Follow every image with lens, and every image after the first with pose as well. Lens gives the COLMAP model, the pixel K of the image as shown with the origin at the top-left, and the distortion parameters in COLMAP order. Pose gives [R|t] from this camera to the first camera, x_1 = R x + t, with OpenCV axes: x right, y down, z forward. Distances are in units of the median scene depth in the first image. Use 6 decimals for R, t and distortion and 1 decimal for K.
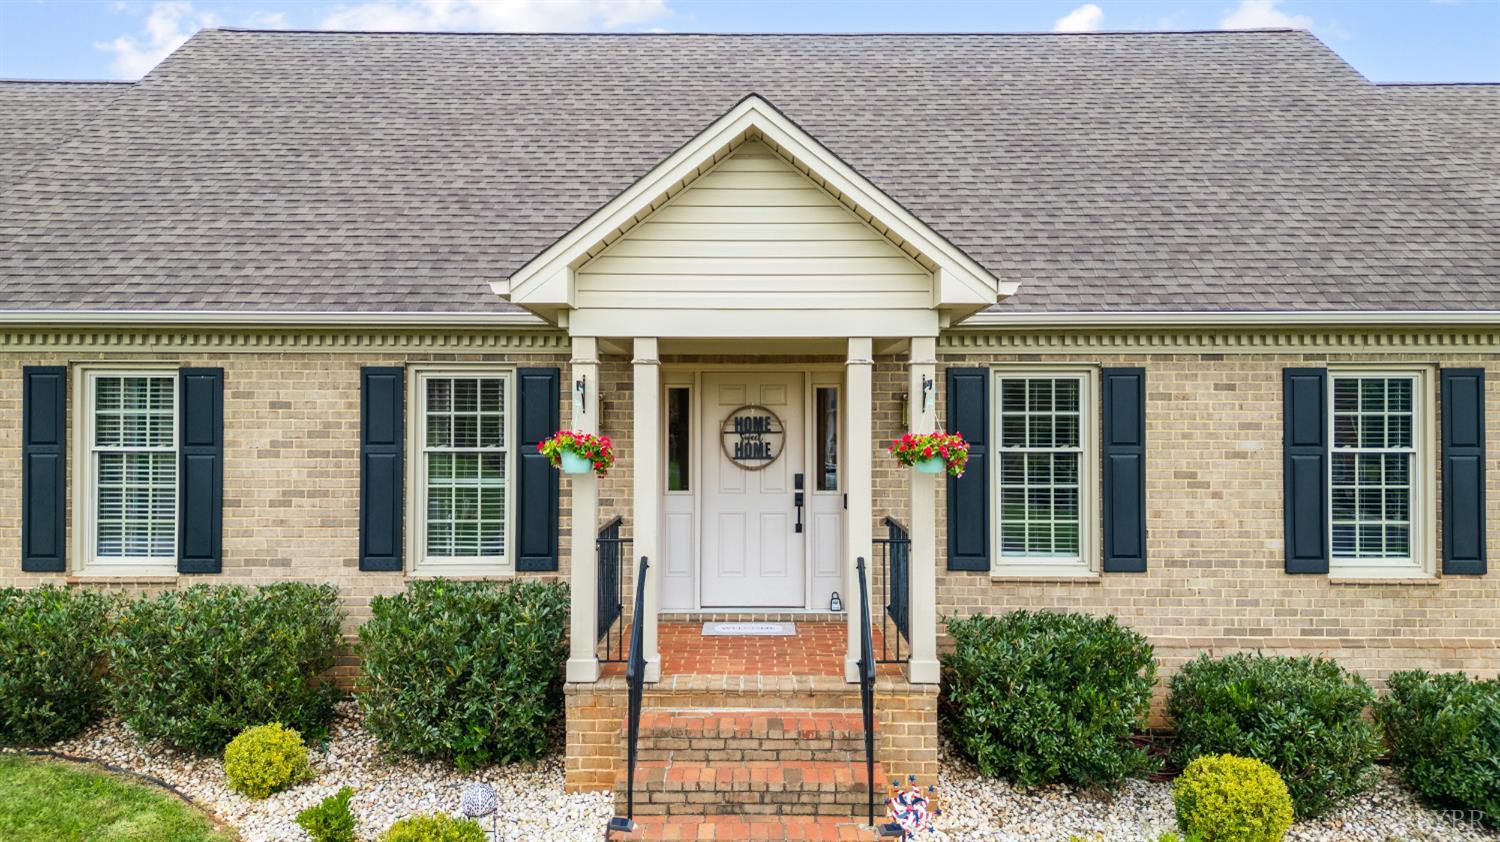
lens RADIAL K [[1022.8, 0, 756.8], [0, 1022.8, 421.1], [0, 0, 1]] dist [0.115415, -0.153312]
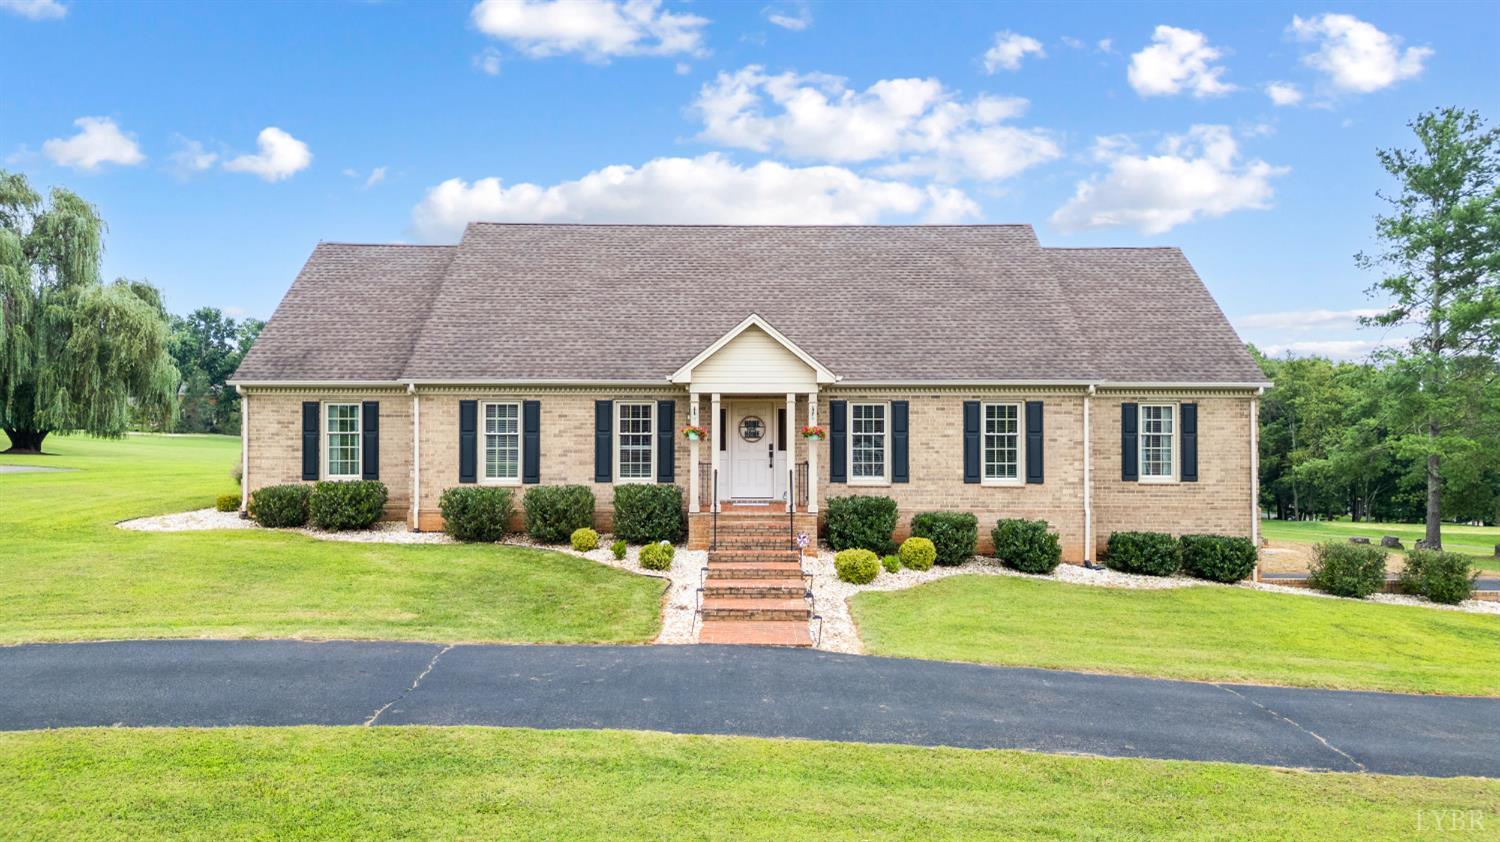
lens RADIAL K [[948.4, 0, 725.7], [0, 948.4, 417.3], [0, 0, 1]] dist [0.001422, -0.000225]
pose [[0.999790, 0.000150, -0.020511, -0.021157], [-0.000234, 0.999992, -0.004083, -0.002949], [0.020511, 0.004086, 0.999781, -1.295023]]
